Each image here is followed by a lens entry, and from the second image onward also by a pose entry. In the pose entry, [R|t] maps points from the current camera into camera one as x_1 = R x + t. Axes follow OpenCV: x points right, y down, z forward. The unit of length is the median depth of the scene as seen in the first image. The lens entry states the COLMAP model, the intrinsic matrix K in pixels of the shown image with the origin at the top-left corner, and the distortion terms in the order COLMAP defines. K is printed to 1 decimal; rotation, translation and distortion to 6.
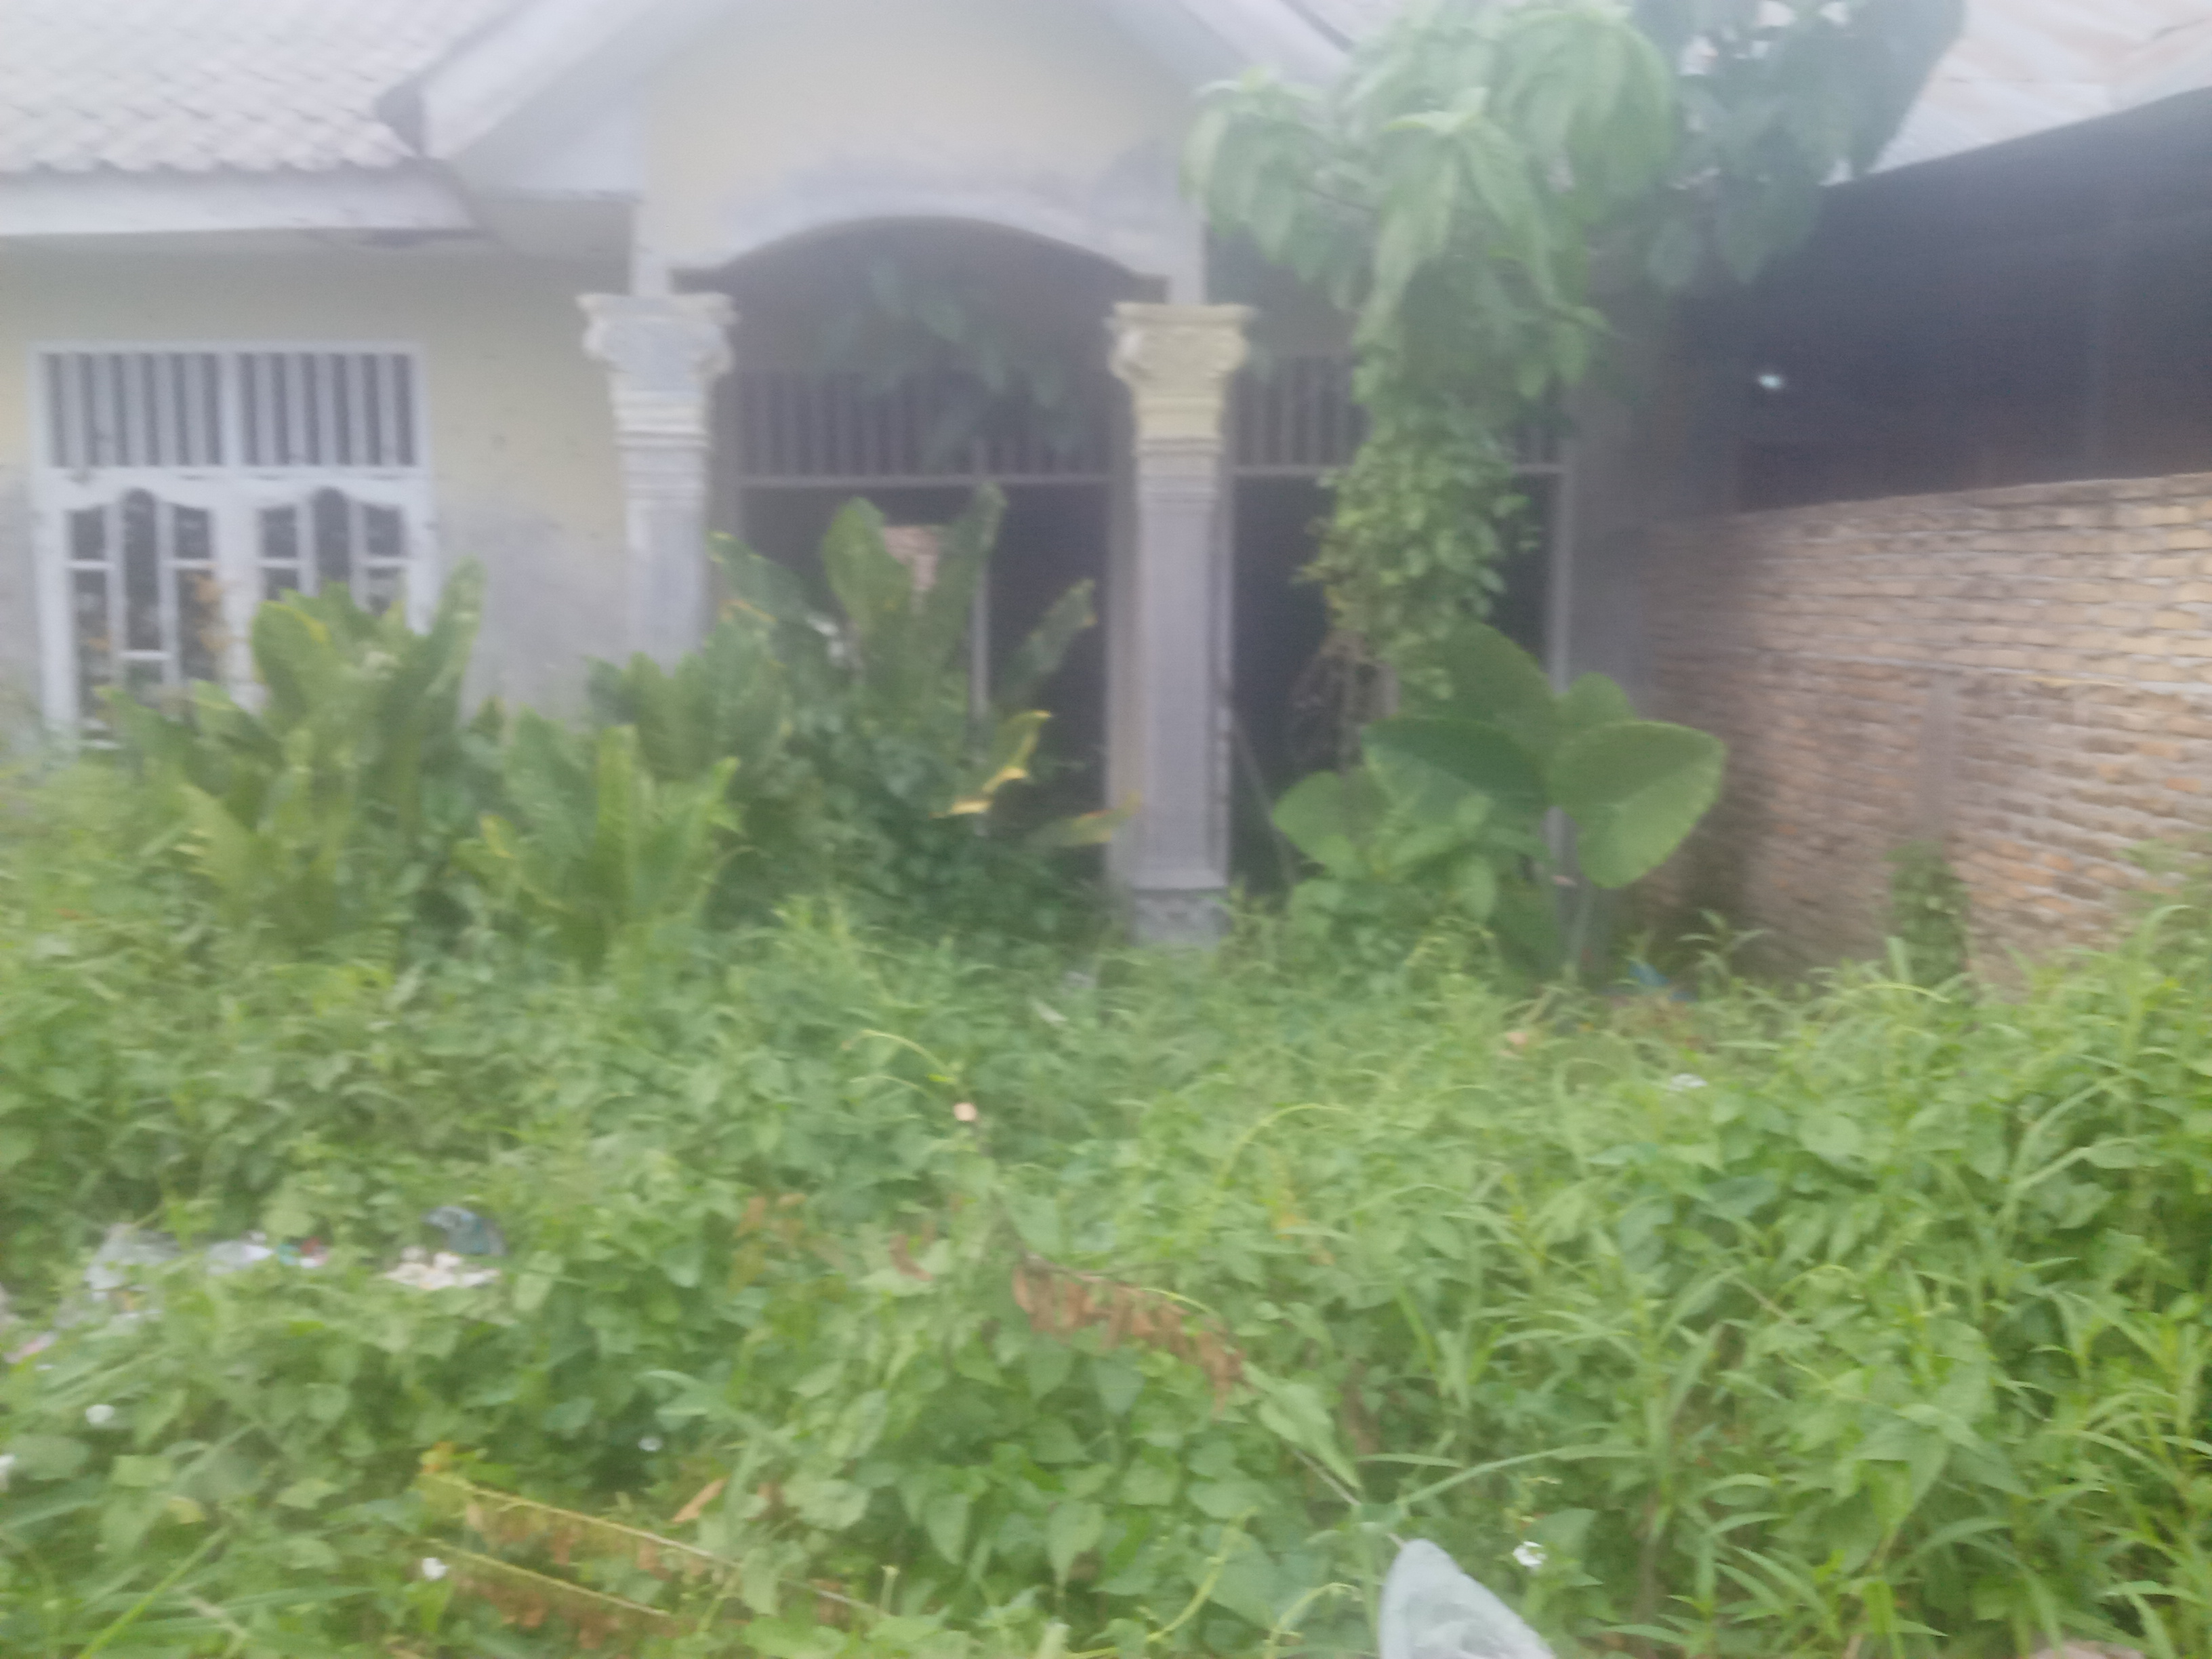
lens RADIAL K [[1845.7, 0, 1093.9], [0, 1845.7, 808.3], [0, 0, 1]] dist [0.038376, -0.055064]
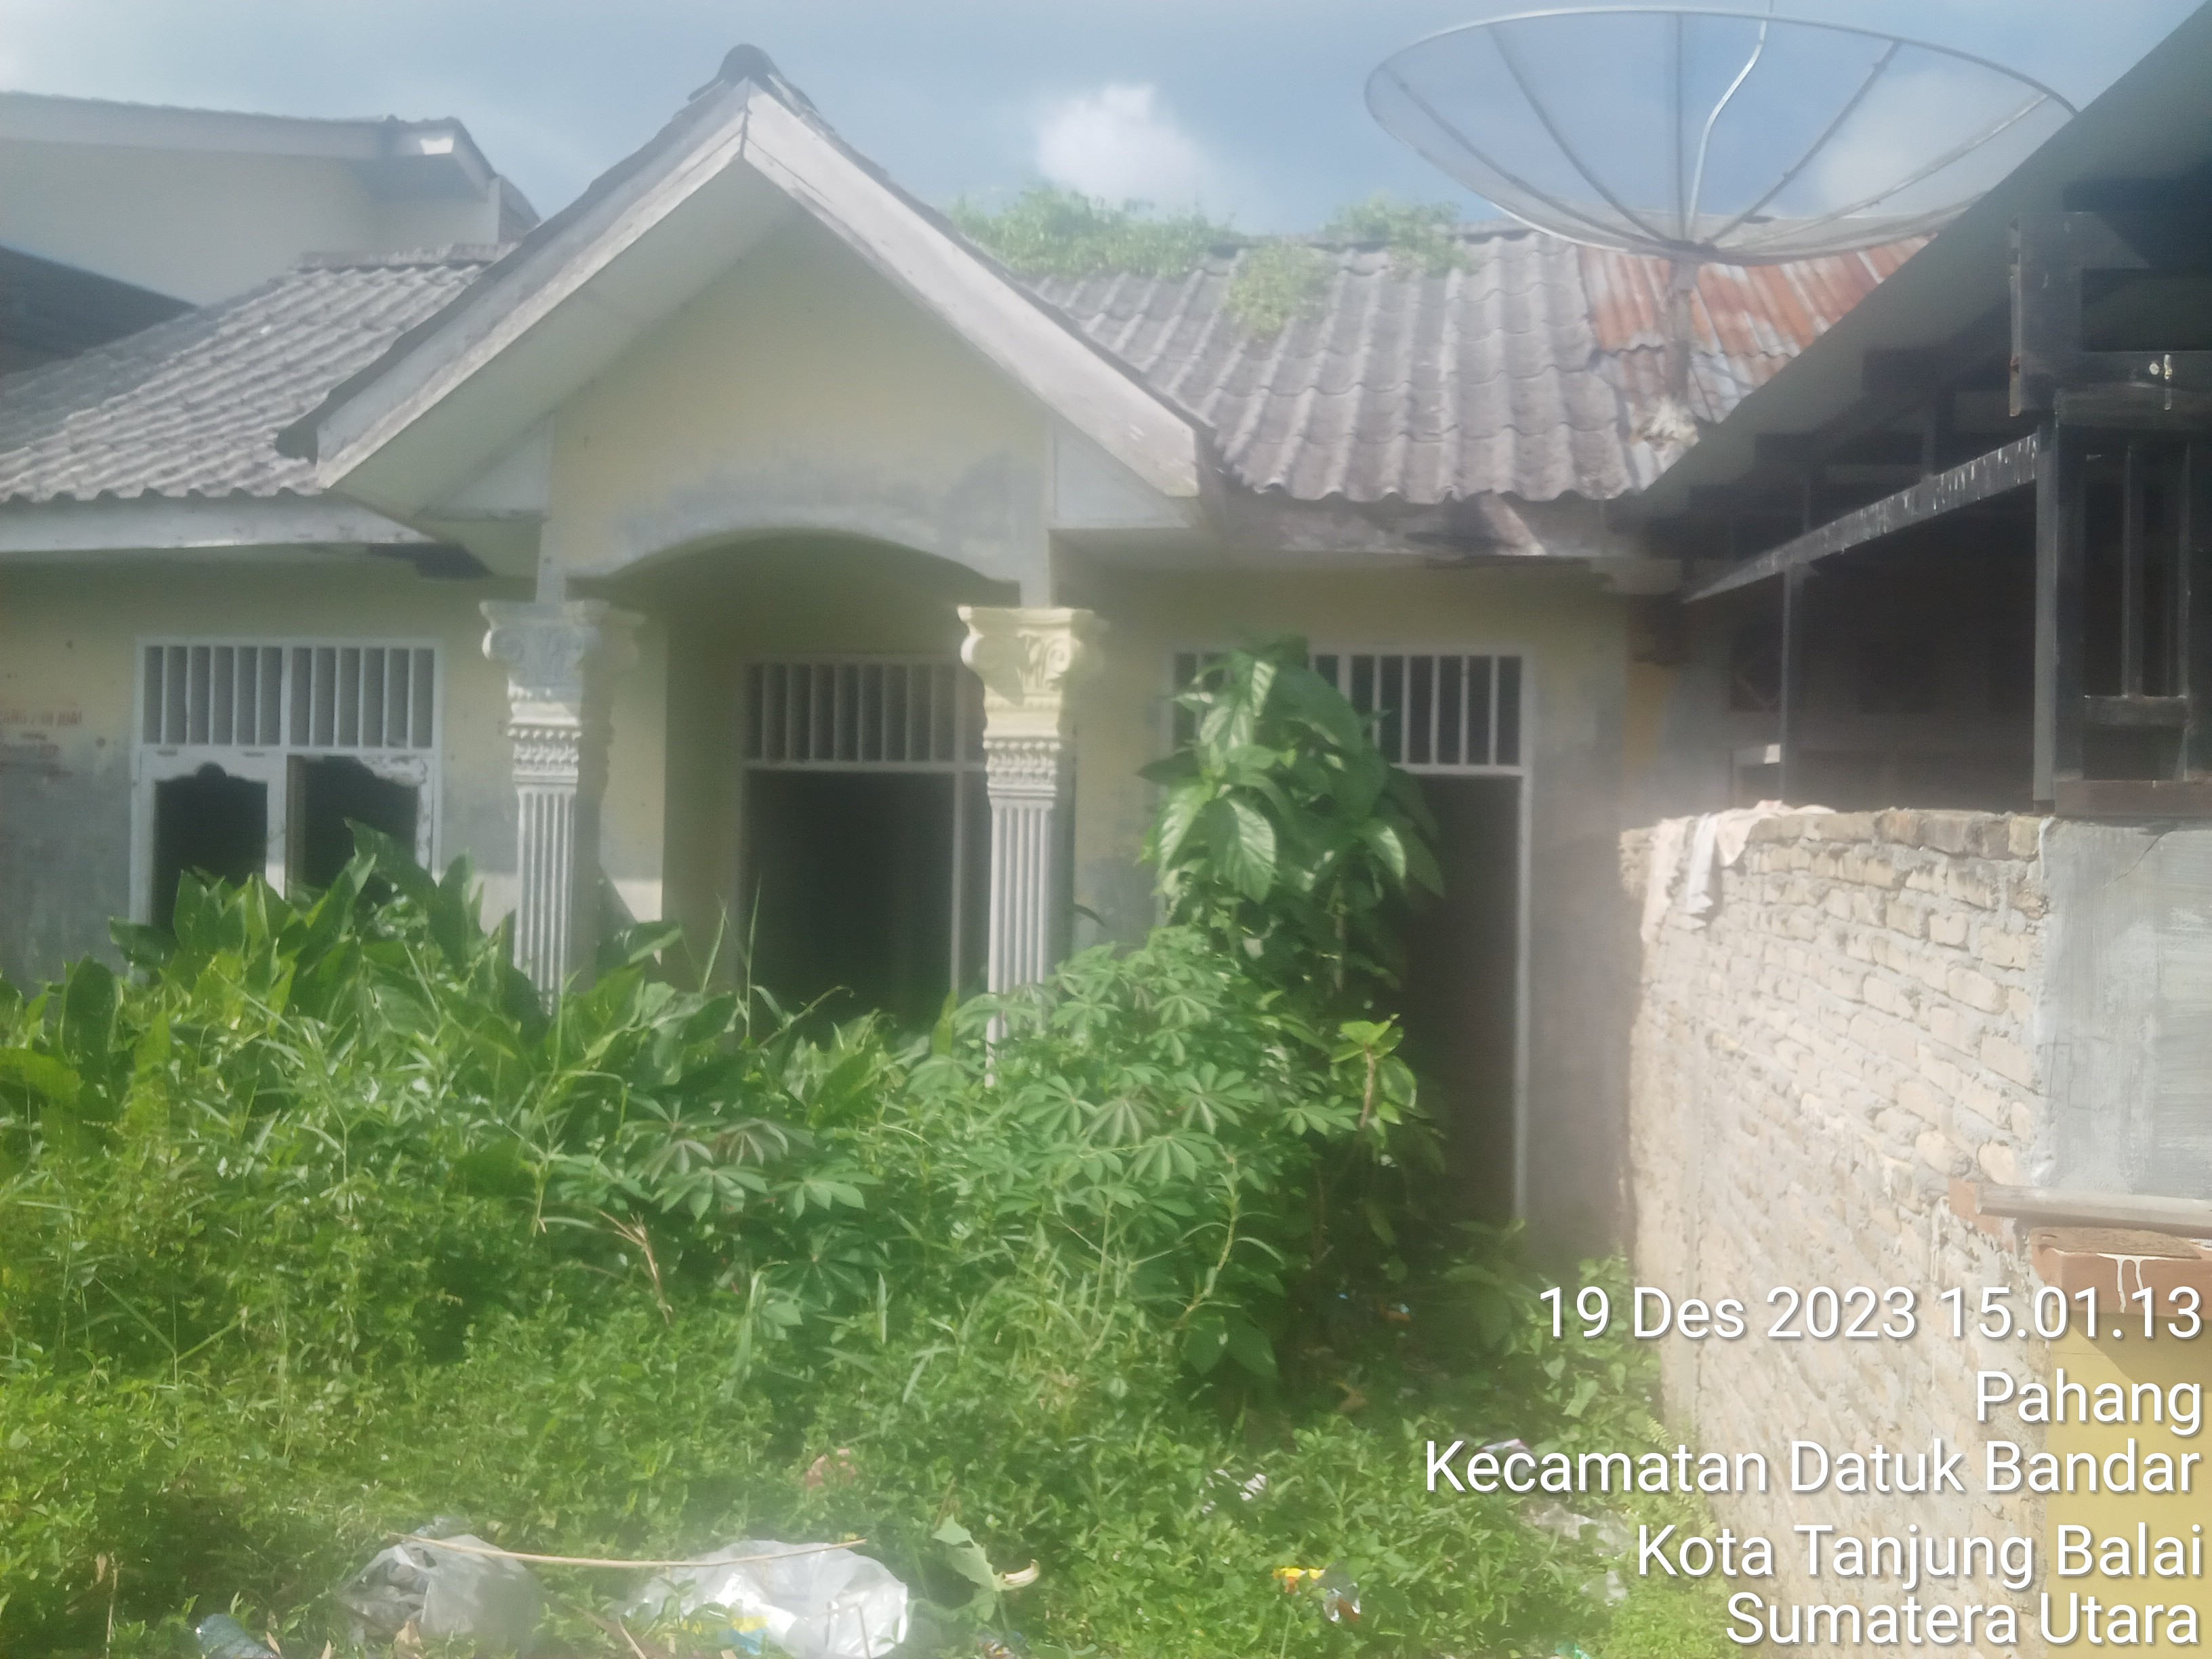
lens RADIAL K [[1838.3, 0, 1096.7], [0, 1838.3, 785.2], [0, 0, 1]] dist [0.099677, -0.151780]
pose [[0.961506, 0.023607, -0.273768, 0.351213], [-0.063971, 0.988158, -0.139468, -0.035633], [0.267234, 0.151613, 0.951630, 0.059028]]
